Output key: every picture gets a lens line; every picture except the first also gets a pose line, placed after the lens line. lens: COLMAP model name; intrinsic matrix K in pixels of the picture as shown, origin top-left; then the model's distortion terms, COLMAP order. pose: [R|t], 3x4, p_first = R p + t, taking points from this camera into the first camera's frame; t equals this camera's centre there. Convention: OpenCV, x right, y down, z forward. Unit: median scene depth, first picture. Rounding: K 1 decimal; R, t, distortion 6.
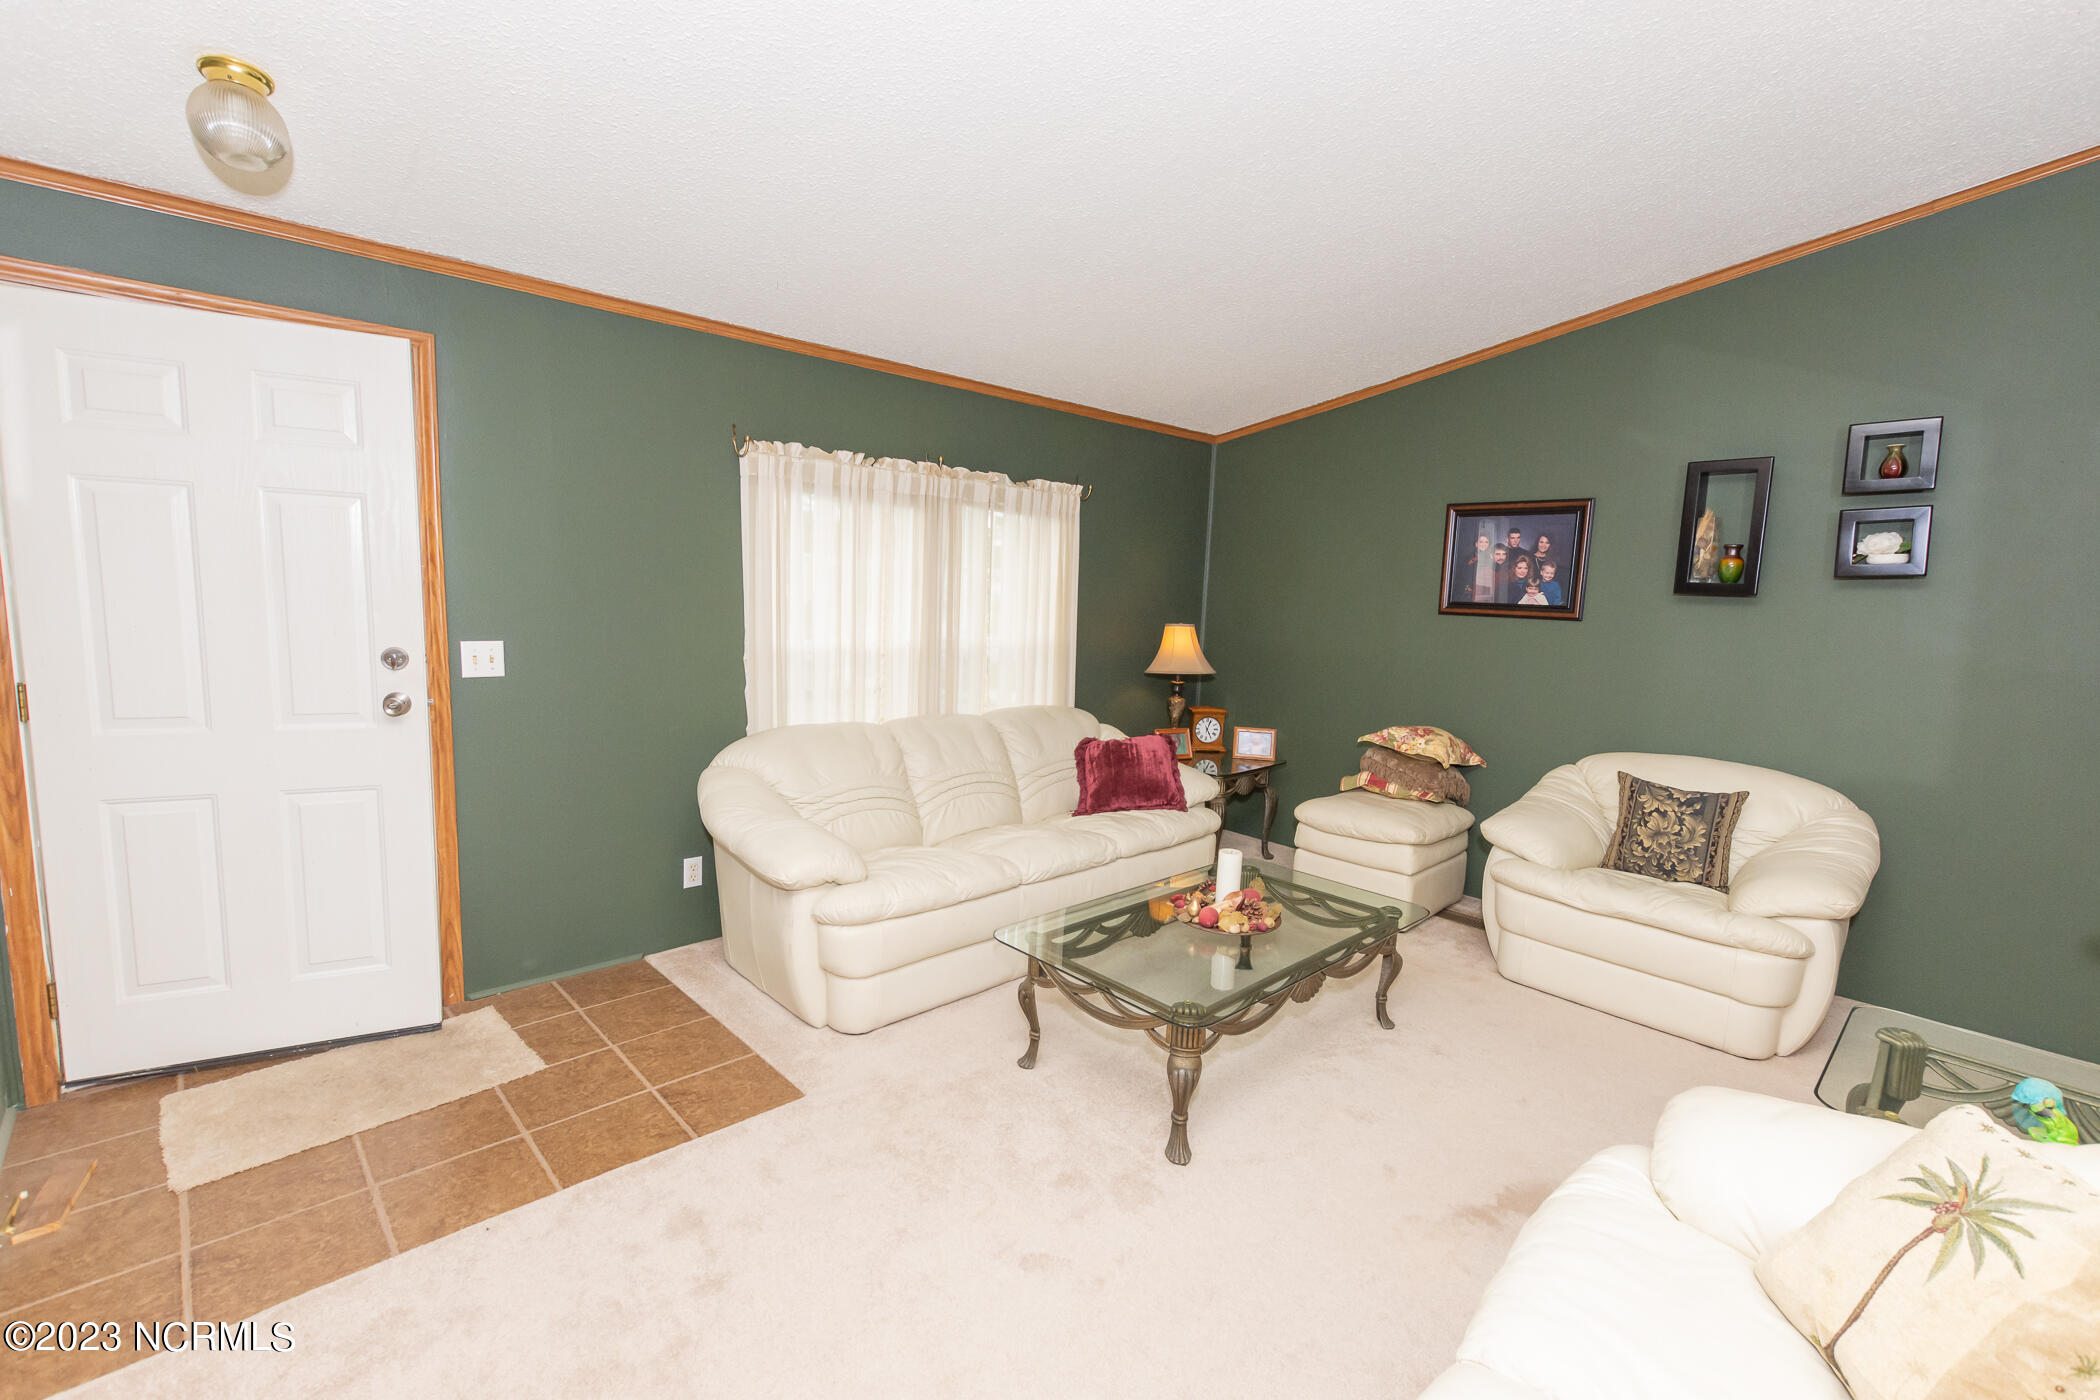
lens RADIAL K [[912.5, 0, 1100.6], [0, 912.5, 704.7], [0, 0, 1]] dist [0.010146, -0.003017]
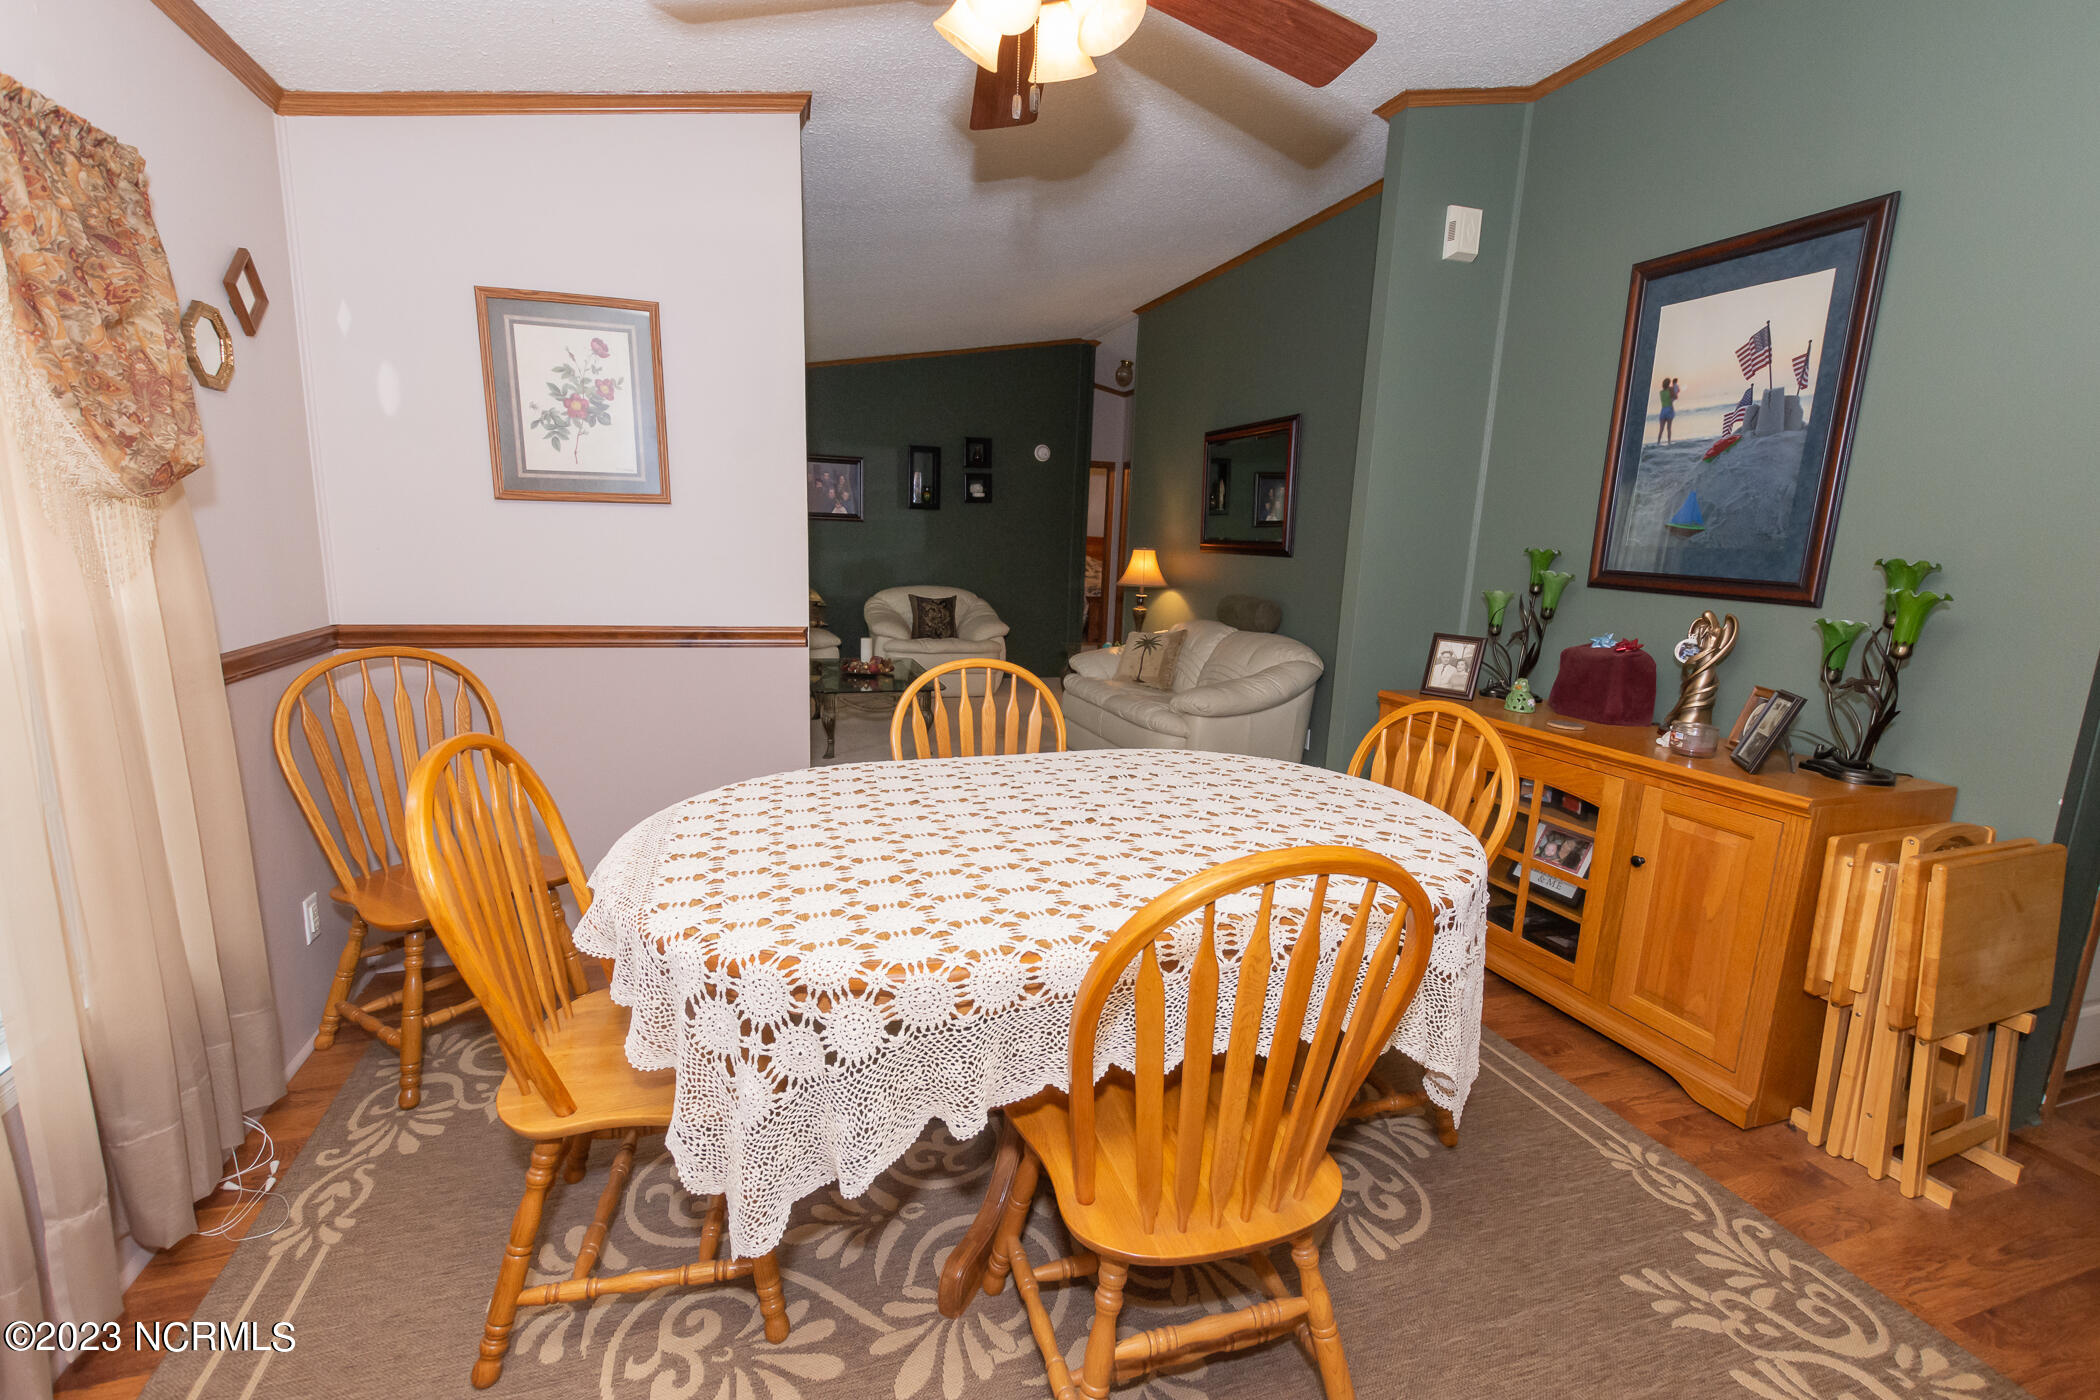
lens RADIAL K [[912.5, 0, 1060.7], [0, 912.5, 703.6], [0, 0, 1]] dist [0.010146, -0.003017]
pose [[0.434377, -0.188857, 0.880710, -1.173746], [0.094608, 0.981930, 0.163901, 0.009726], [-0.895749, 0.012127, 0.444395, -0.244317]]
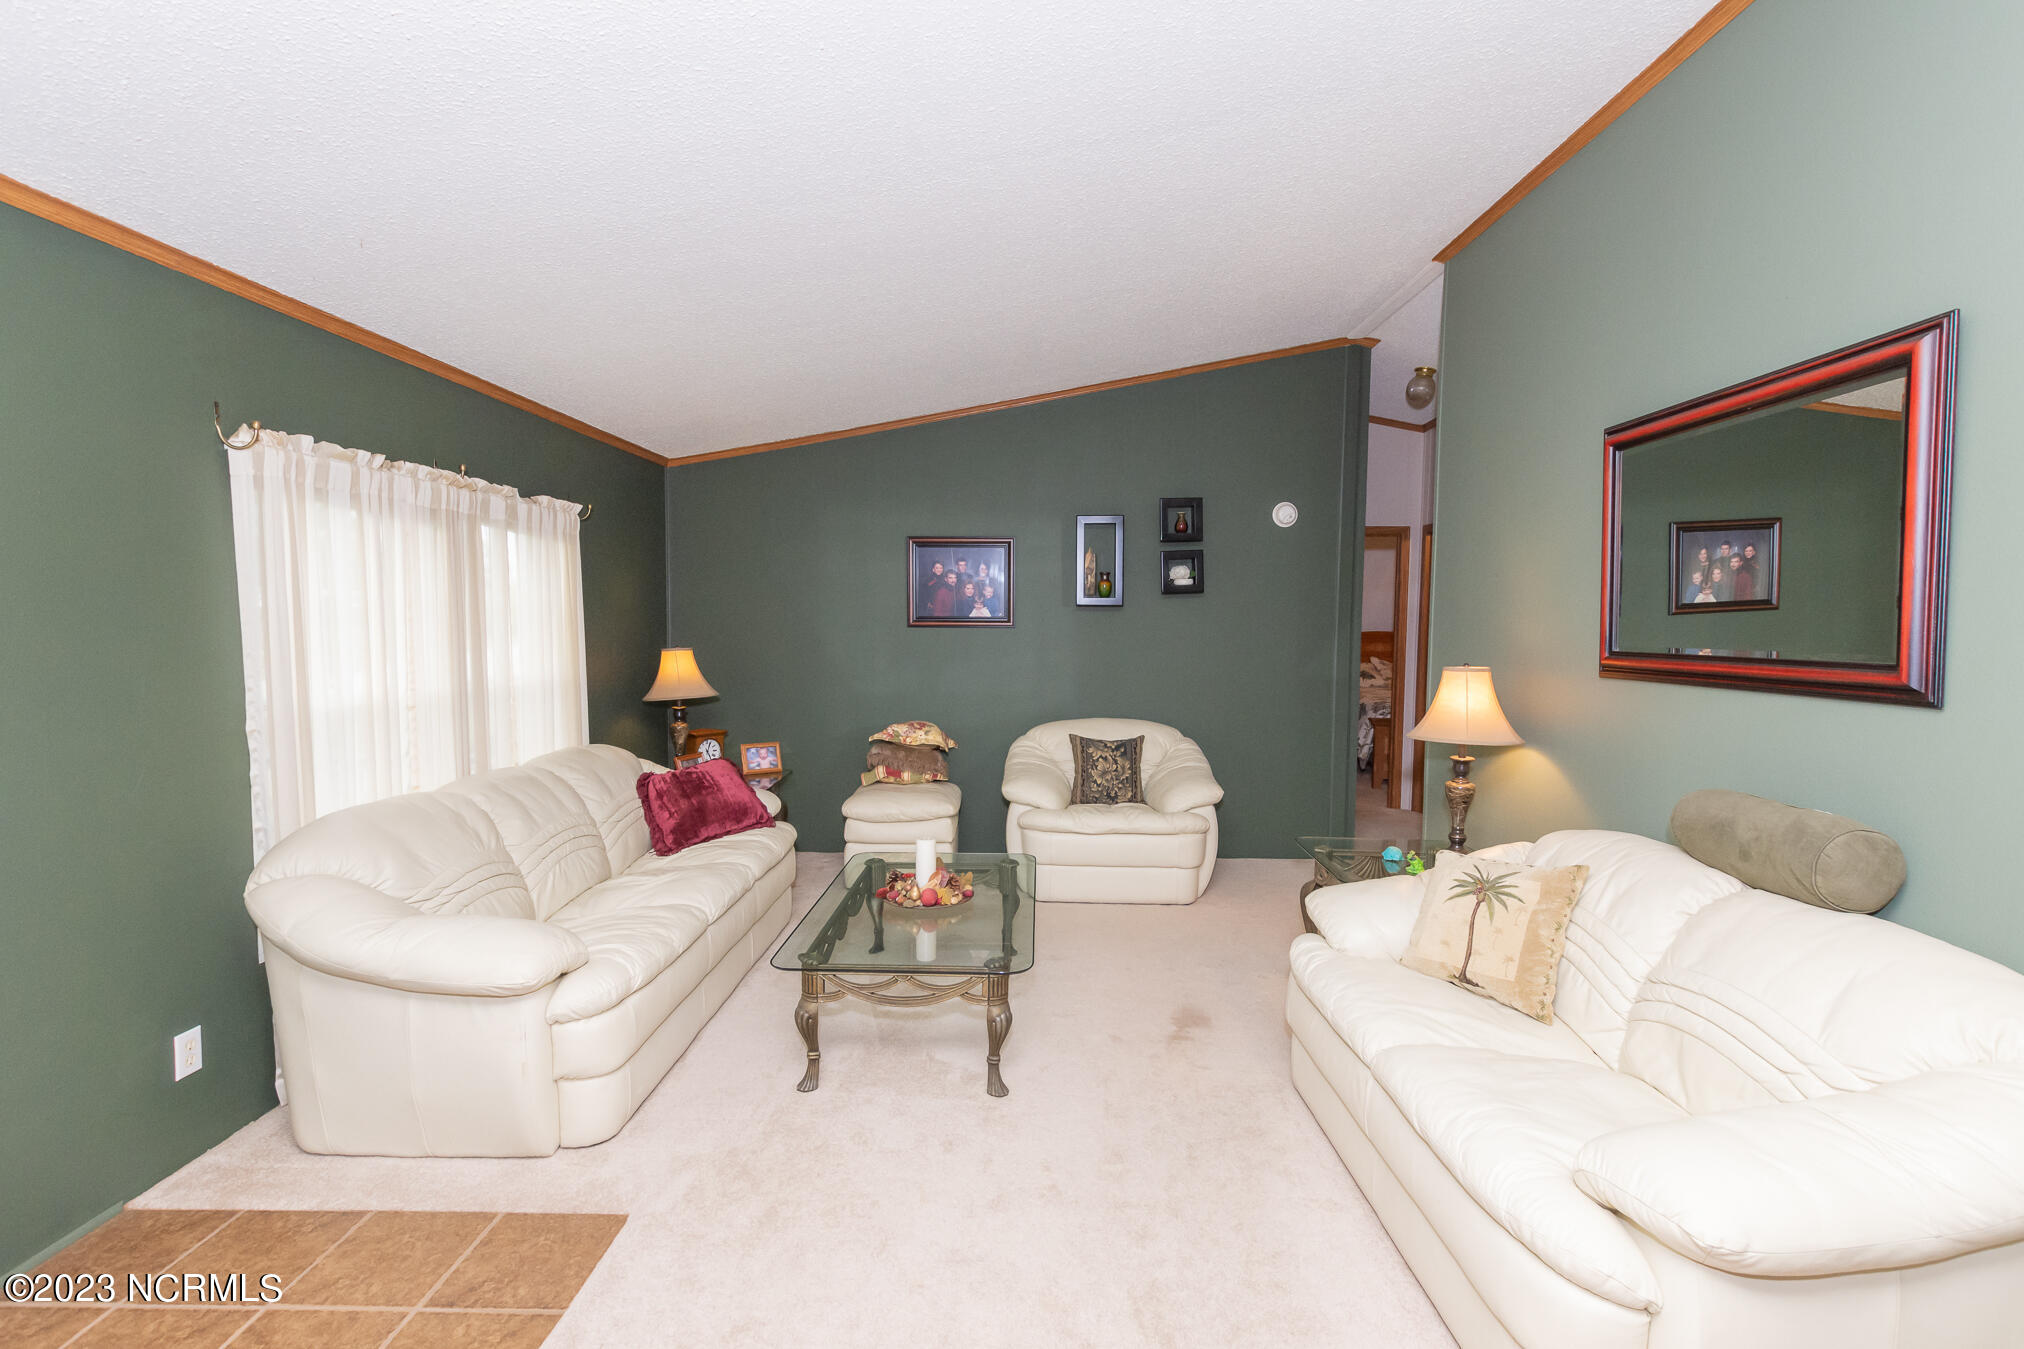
lens RADIAL K [[879.4, 0, 1043.9], [0, 879.4, 677.2], [0, 0, 1]] dist [0.010146, -0.003017]
pose [[0.710338, -0.081634, 0.699111, -0.384405], [0.111613, 0.993748, 0.002633, -0.020511], [-0.694955, 0.076160, 0.715008, 0.065122]]
